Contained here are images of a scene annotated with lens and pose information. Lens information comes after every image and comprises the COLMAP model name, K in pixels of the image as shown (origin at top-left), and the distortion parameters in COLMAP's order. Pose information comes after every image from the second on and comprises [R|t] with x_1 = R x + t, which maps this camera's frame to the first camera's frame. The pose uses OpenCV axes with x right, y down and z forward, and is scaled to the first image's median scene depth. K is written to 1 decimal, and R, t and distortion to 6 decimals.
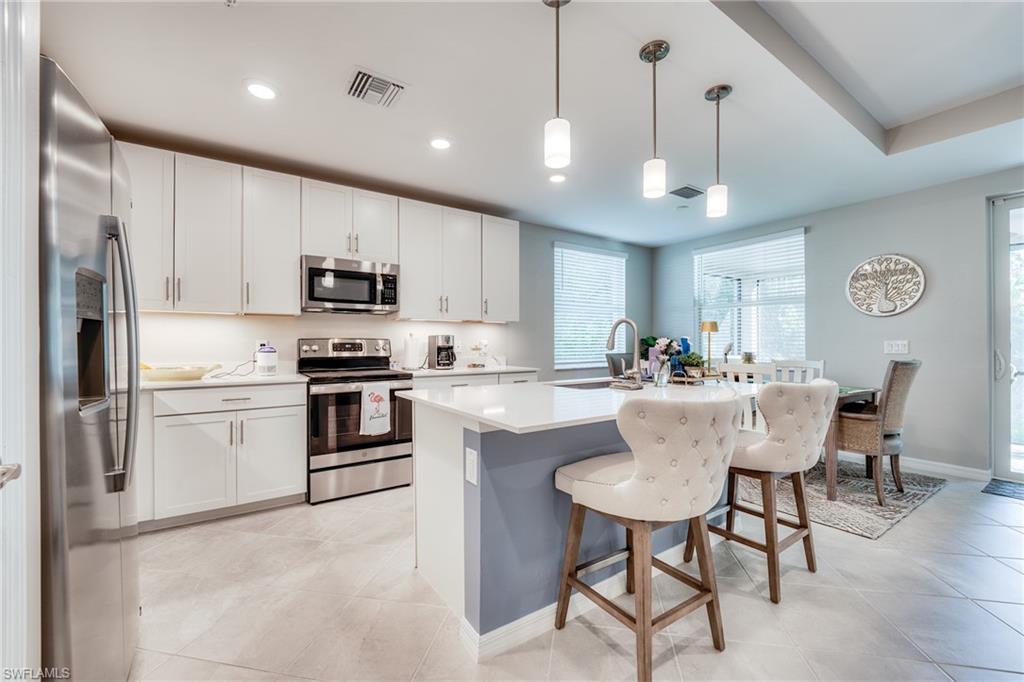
lens RADIAL K [[420.8, 0, 514.1], [0, 420.8, 314.7], [0, 0, 1]] dist [0.000032, 0.000000]
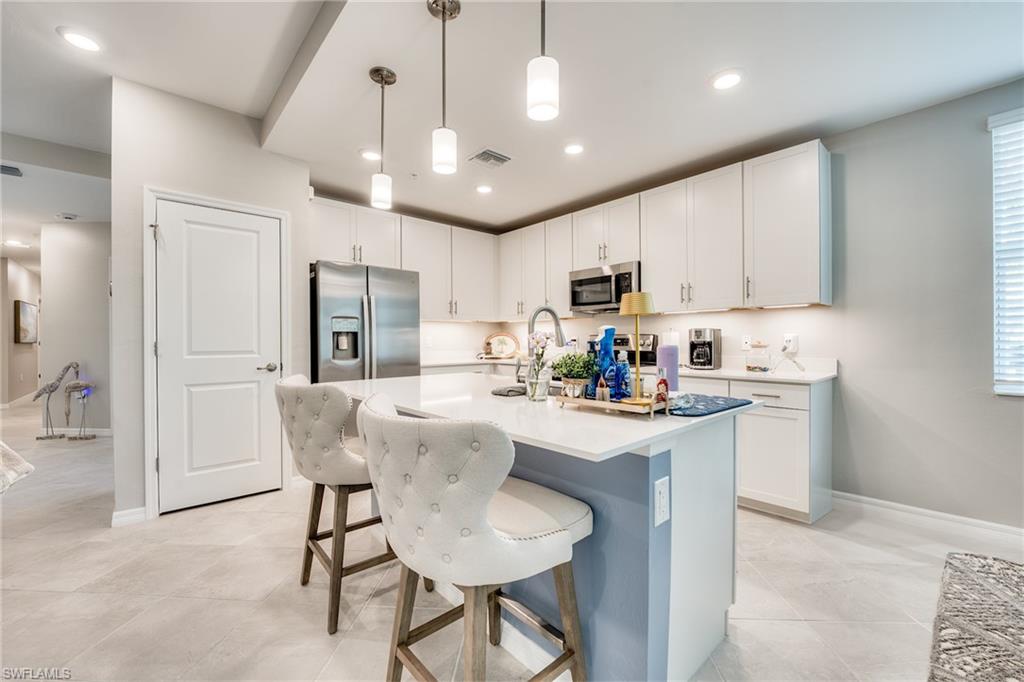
lens RADIAL K [[408.0, 0, 512.0], [0, 408.0, 341.0], [0, 0, 1]] dist [-0.000464, -0.000052]
pose [[0.130208, 0.001654, -0.991485, 0.648785], [0.067907, 0.997636, 0.010582, 0.041520], [0.989158, -0.068707, 0.129788, 0.558256]]
